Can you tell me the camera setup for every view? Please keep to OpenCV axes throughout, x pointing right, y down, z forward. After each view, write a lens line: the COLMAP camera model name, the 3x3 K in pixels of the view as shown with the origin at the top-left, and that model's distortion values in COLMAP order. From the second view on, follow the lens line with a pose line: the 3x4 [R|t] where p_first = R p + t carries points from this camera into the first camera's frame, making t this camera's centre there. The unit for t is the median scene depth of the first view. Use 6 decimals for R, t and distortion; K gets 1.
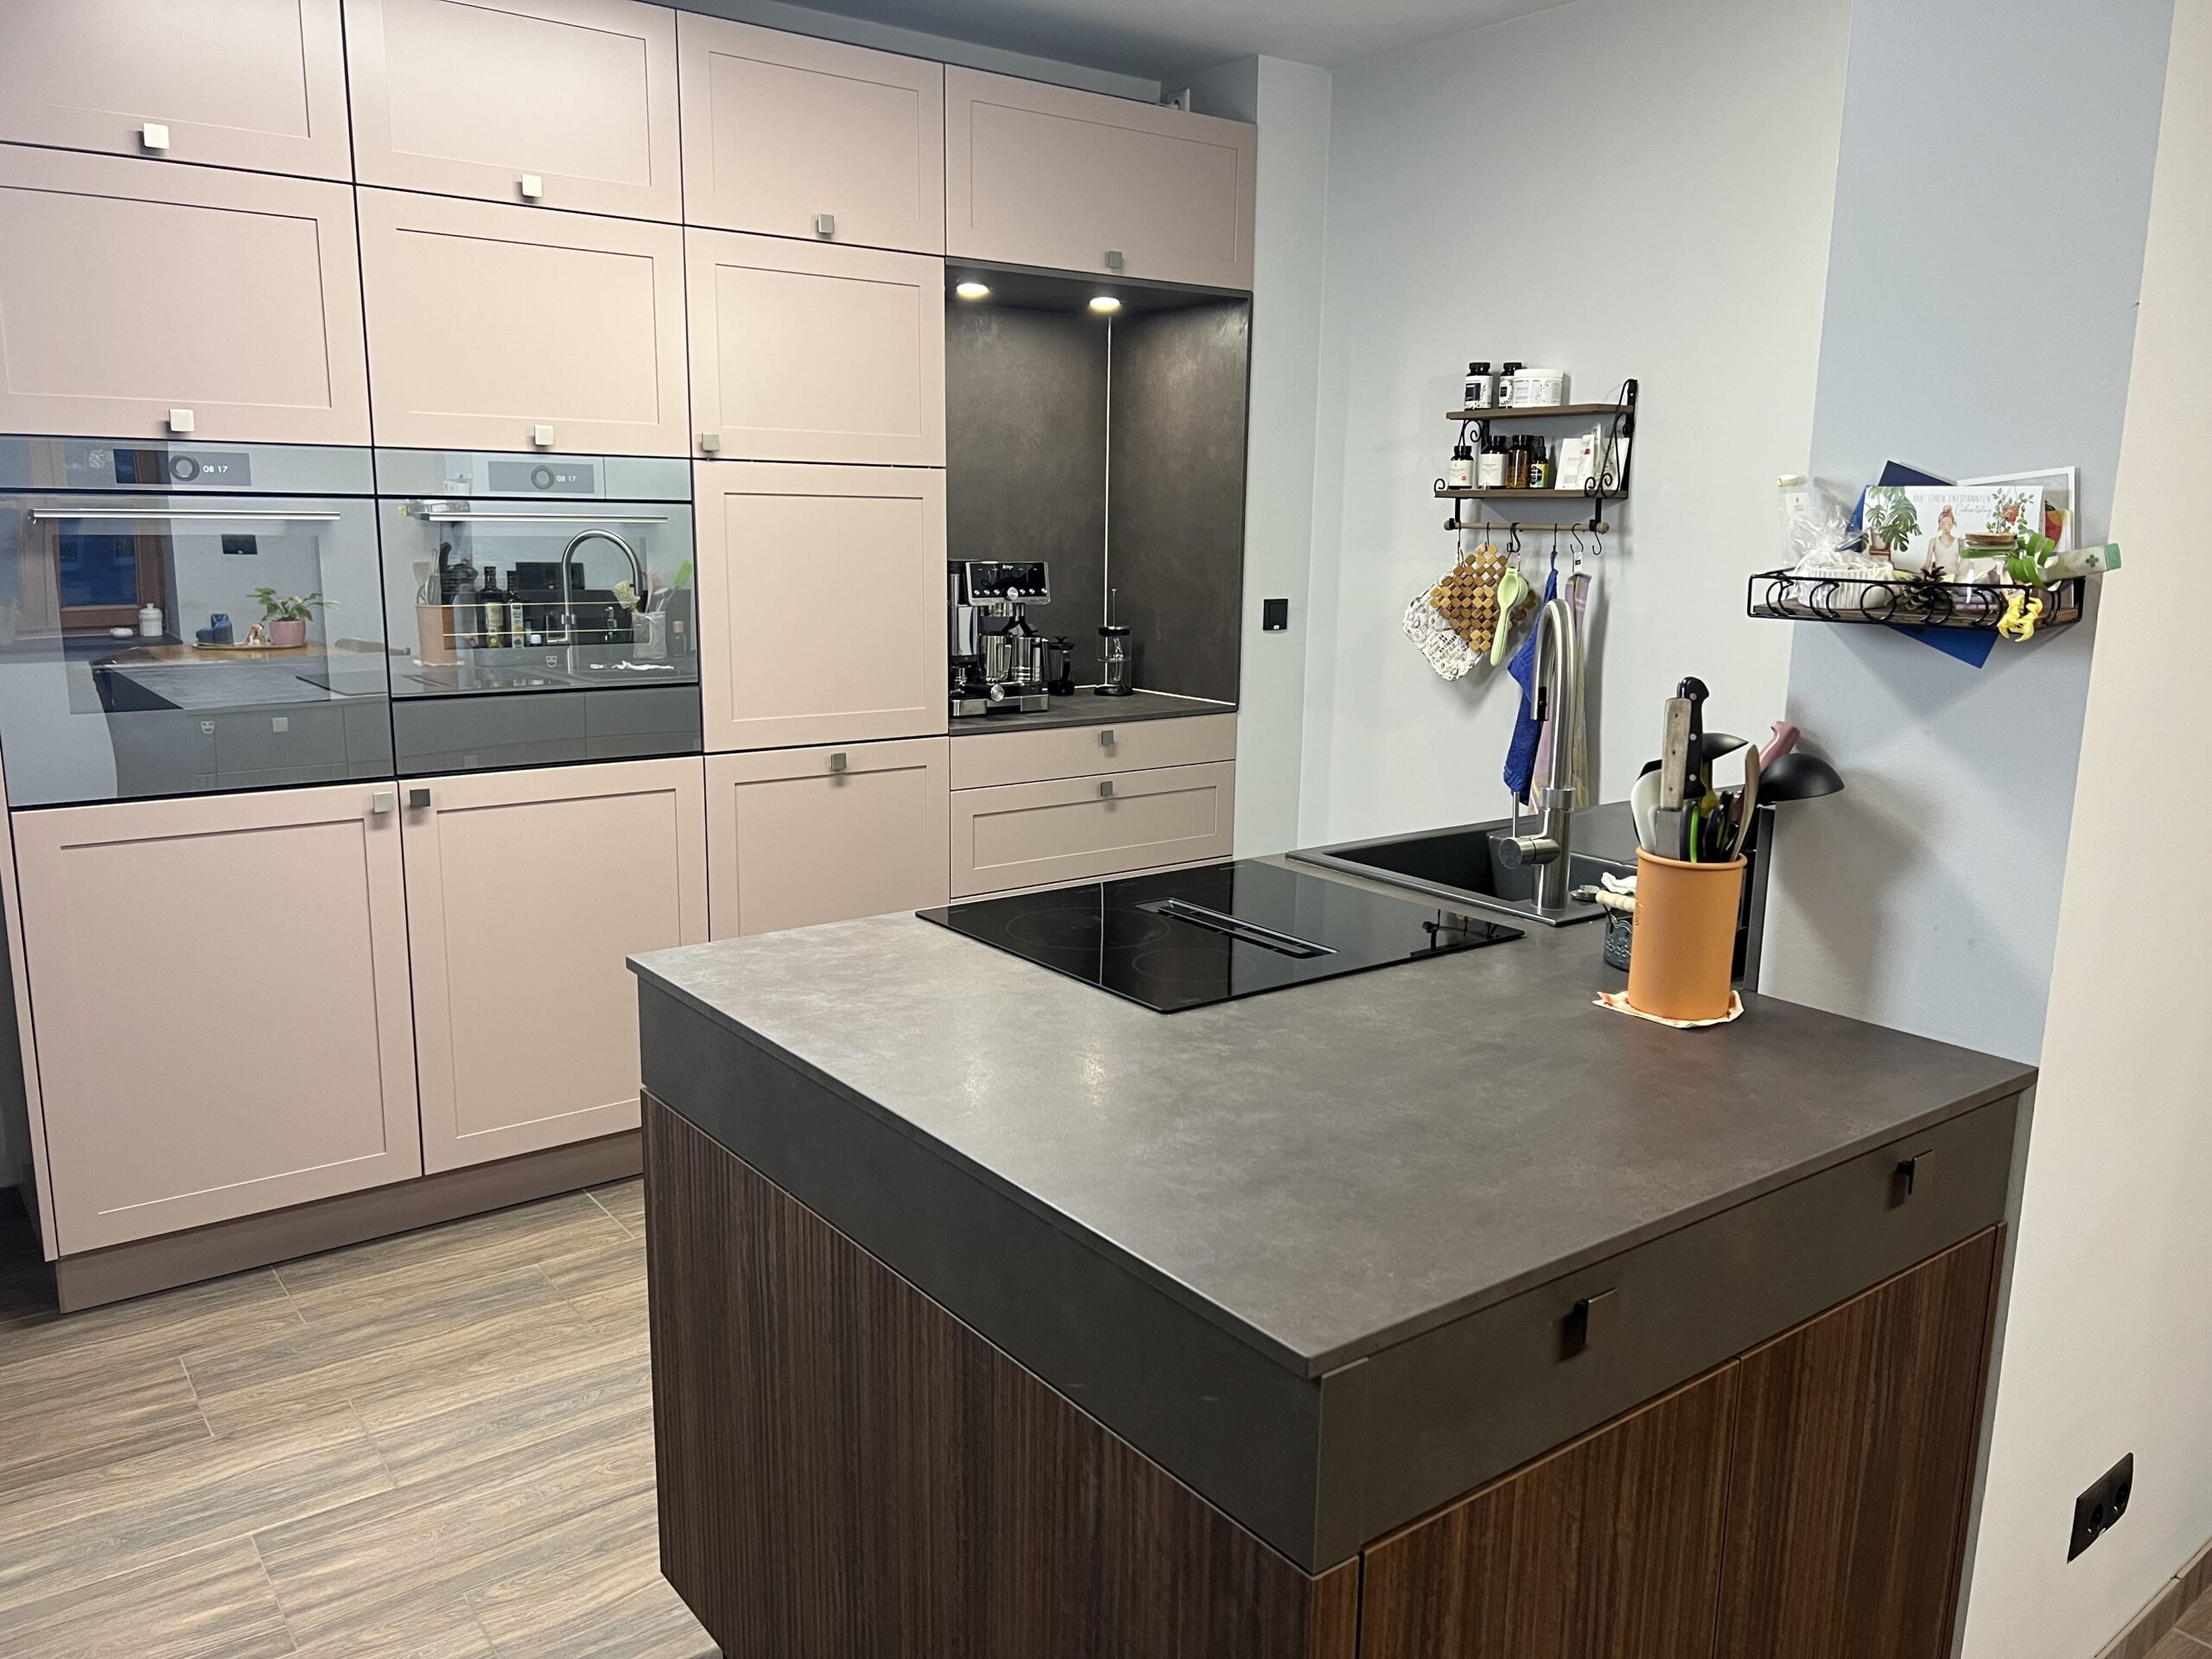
lens RADIAL K [[1663.9, 0, 1100.9], [0, 1663.9, 830.7], [0, 0, 1]] dist [0.026248, -0.001859]
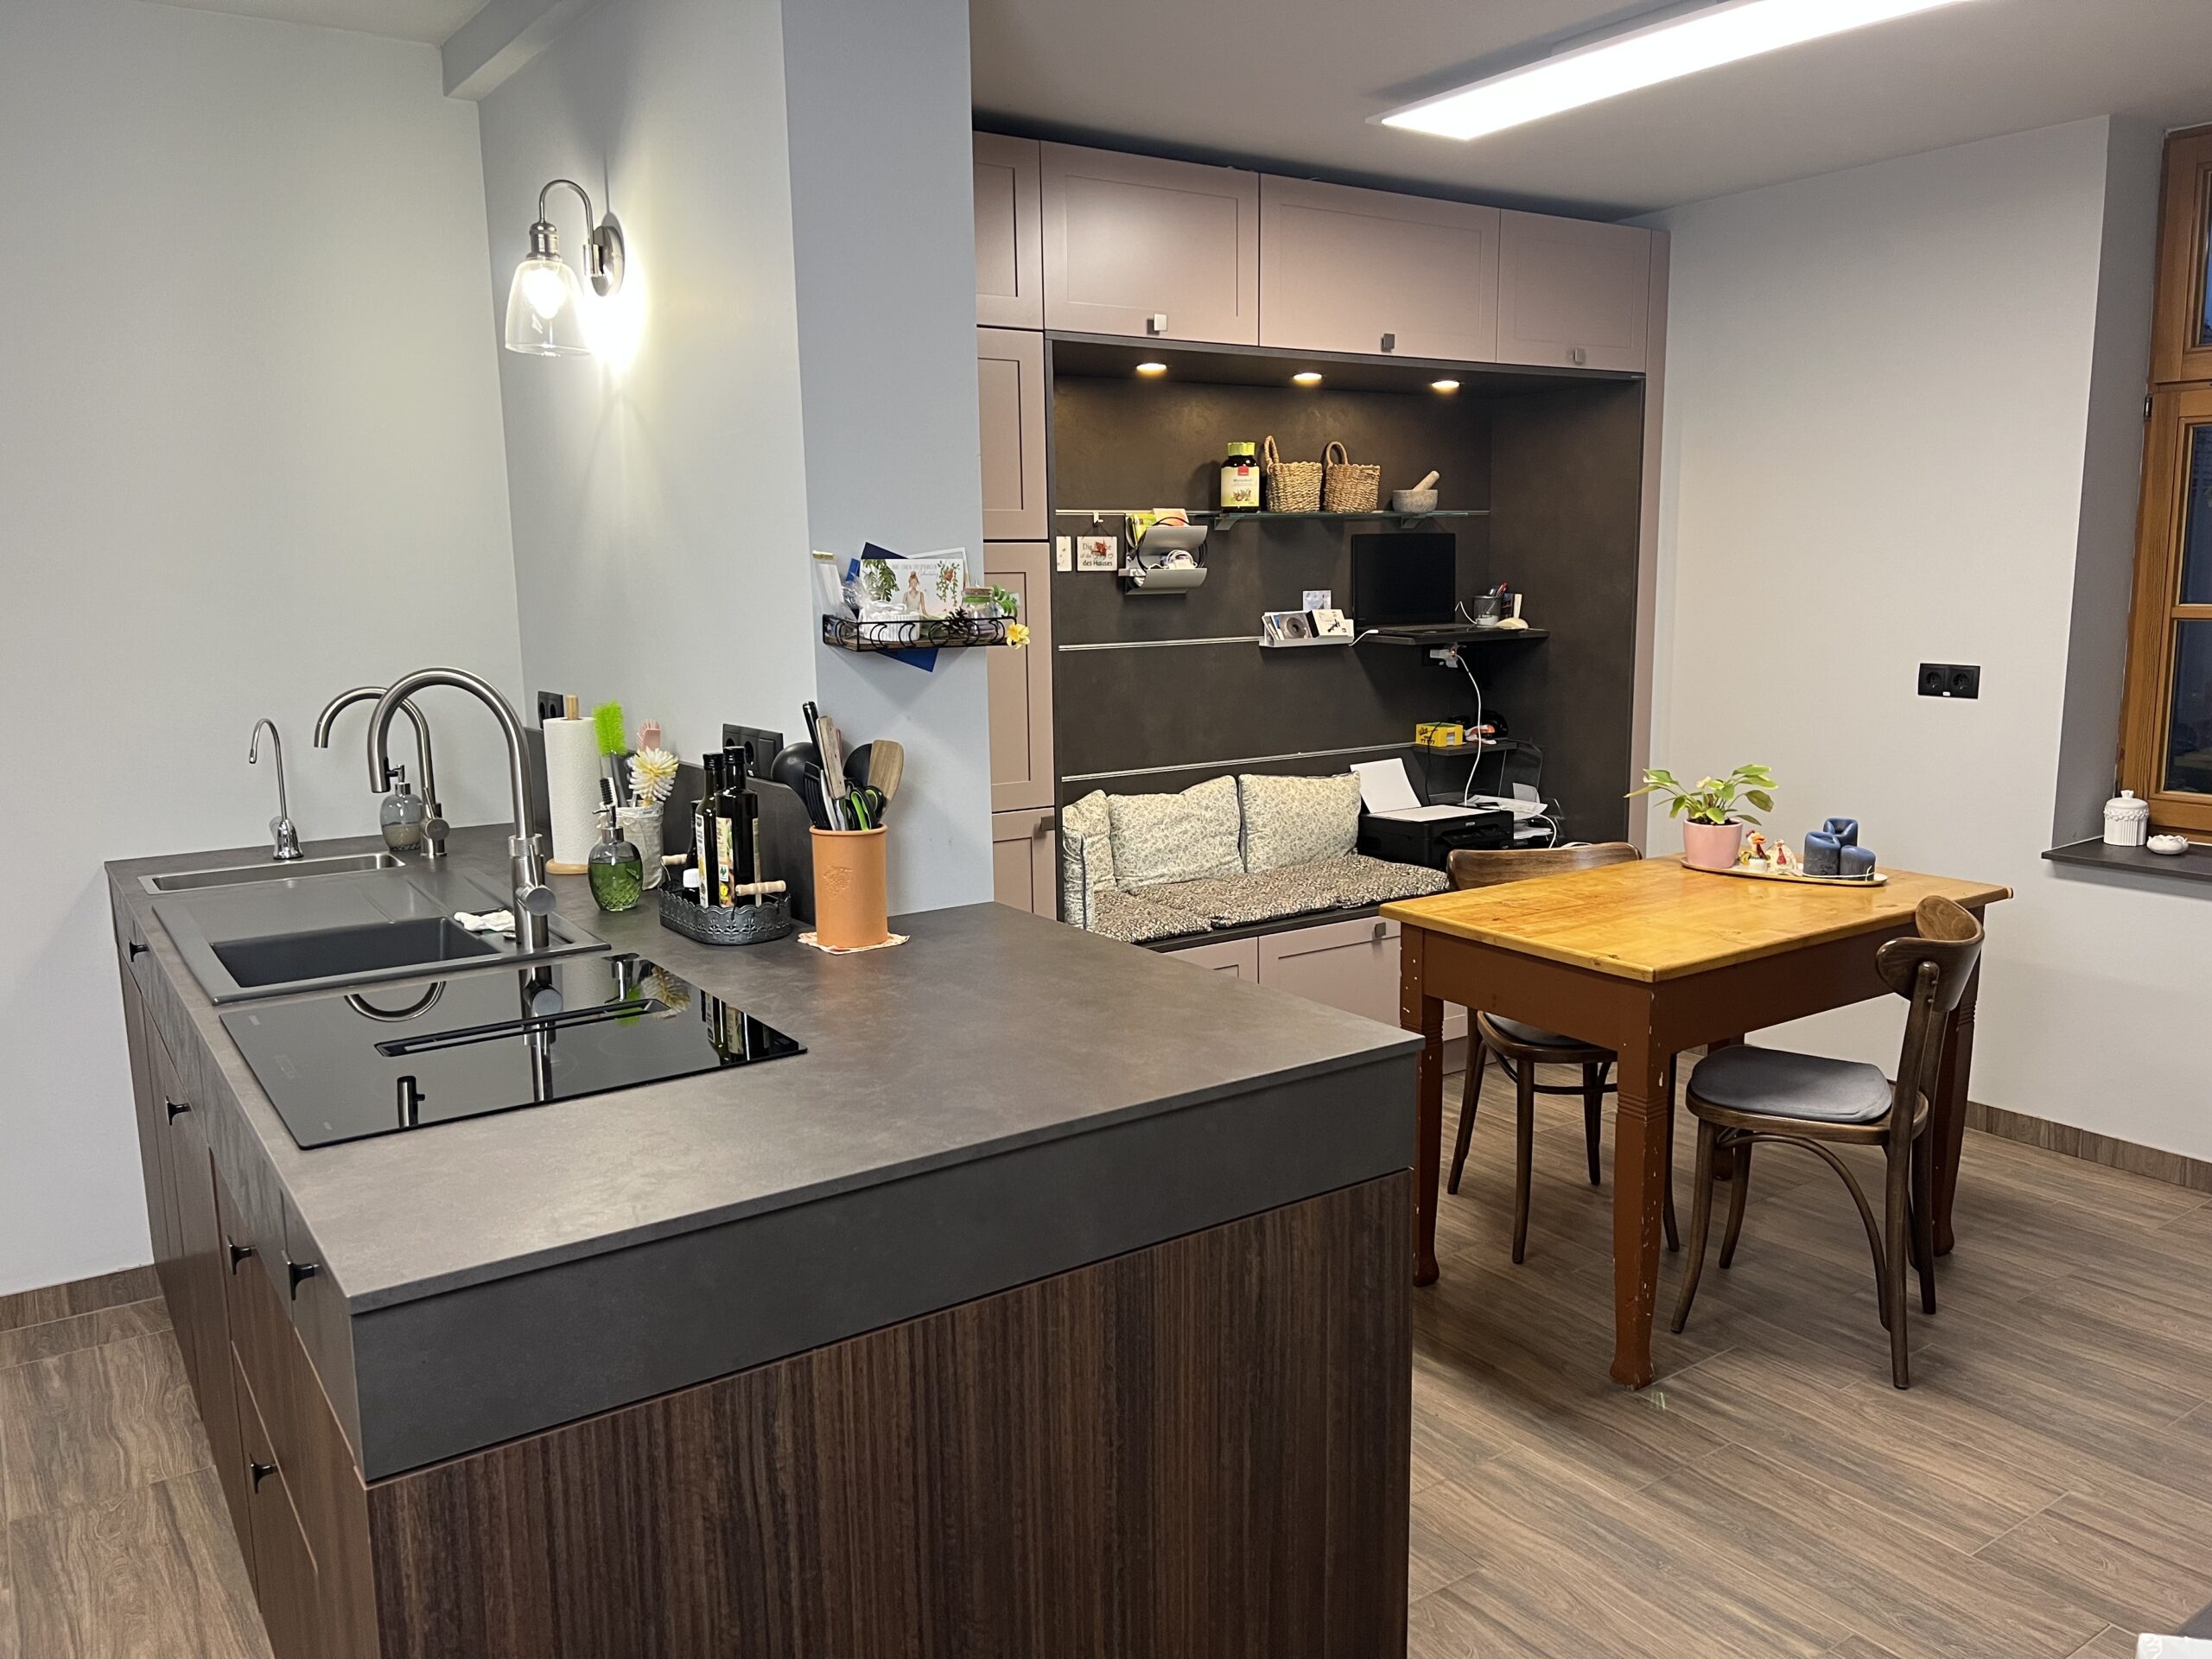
lens RADIAL K [[1663.9, 0, 1100.8], [0, 1663.9, 827.9], [0, 0, 1]] dist [0.026248, -0.001859]
pose [[0.041078, -0.173448, 0.983986, -1.031417], [0.206872, 0.964954, 0.161457, -0.171321], [-0.977505, 0.196927, 0.075520, 0.730630]]
